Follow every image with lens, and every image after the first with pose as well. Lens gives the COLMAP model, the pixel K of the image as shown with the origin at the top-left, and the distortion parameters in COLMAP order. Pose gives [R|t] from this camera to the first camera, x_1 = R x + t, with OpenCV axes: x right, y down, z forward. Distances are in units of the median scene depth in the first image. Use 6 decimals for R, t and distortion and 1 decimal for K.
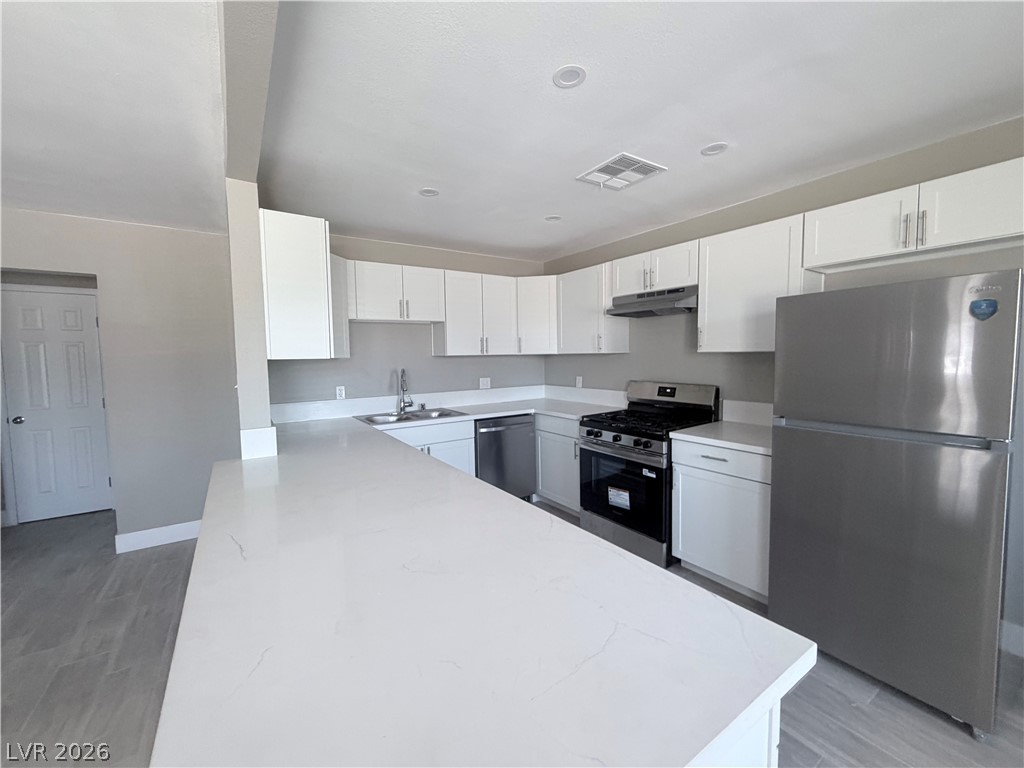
lens RADIAL K [[408.4, 0, 508.2], [0, 408.4, 384.0], [0, 0, 1]] dist [0.000592, 0.000148]
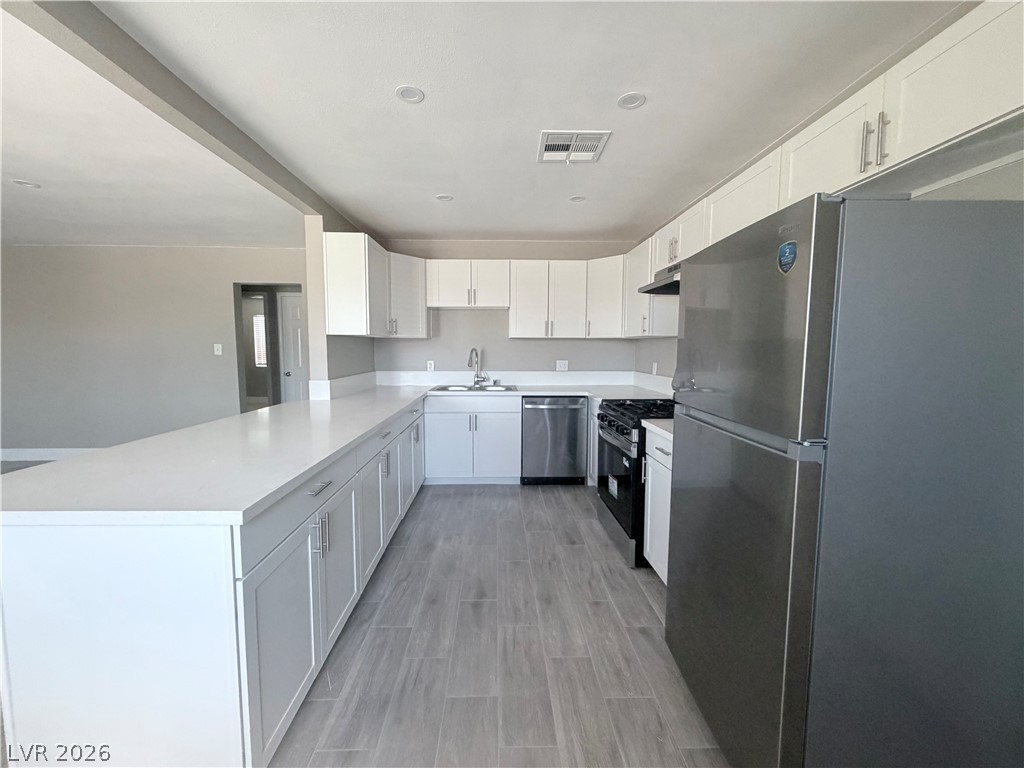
lens RADIAL K [[408.4, 0, 508.2], [0, 408.4, 384.0], [0, 0, 1]] dist [0.000592, 0.000148]
pose [[0.846961, 0.067820, -0.527311, 0.484762], [-0.056235, 0.997694, 0.037995, 0.016714], [0.528672, -0.002527, 0.848822, 0.056220]]
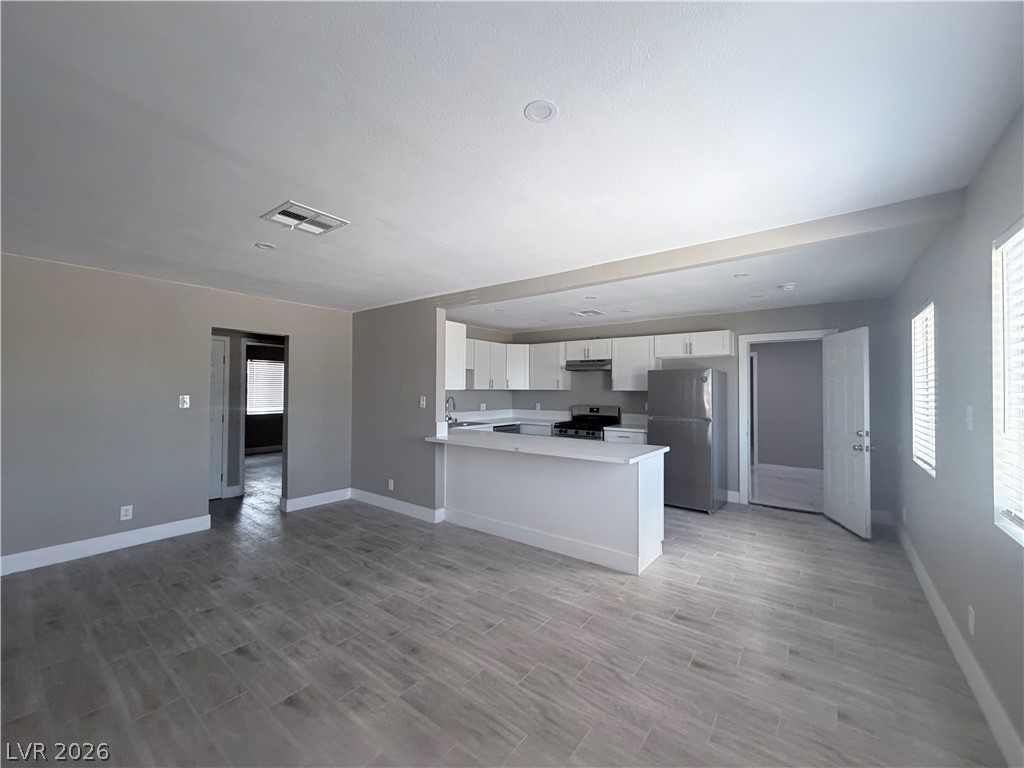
lens RADIAL K [[408.4, 0, 508.2], [0, 408.4, 384.0], [0, 0, 1]] dist [0.000592, 0.000148]
pose [[0.948948, 0.026567, 0.314311, -0.600756], [0.000702, 0.996267, -0.086326, 0.059585], [-0.315431, 0.082140, 0.945387, -0.704844]]
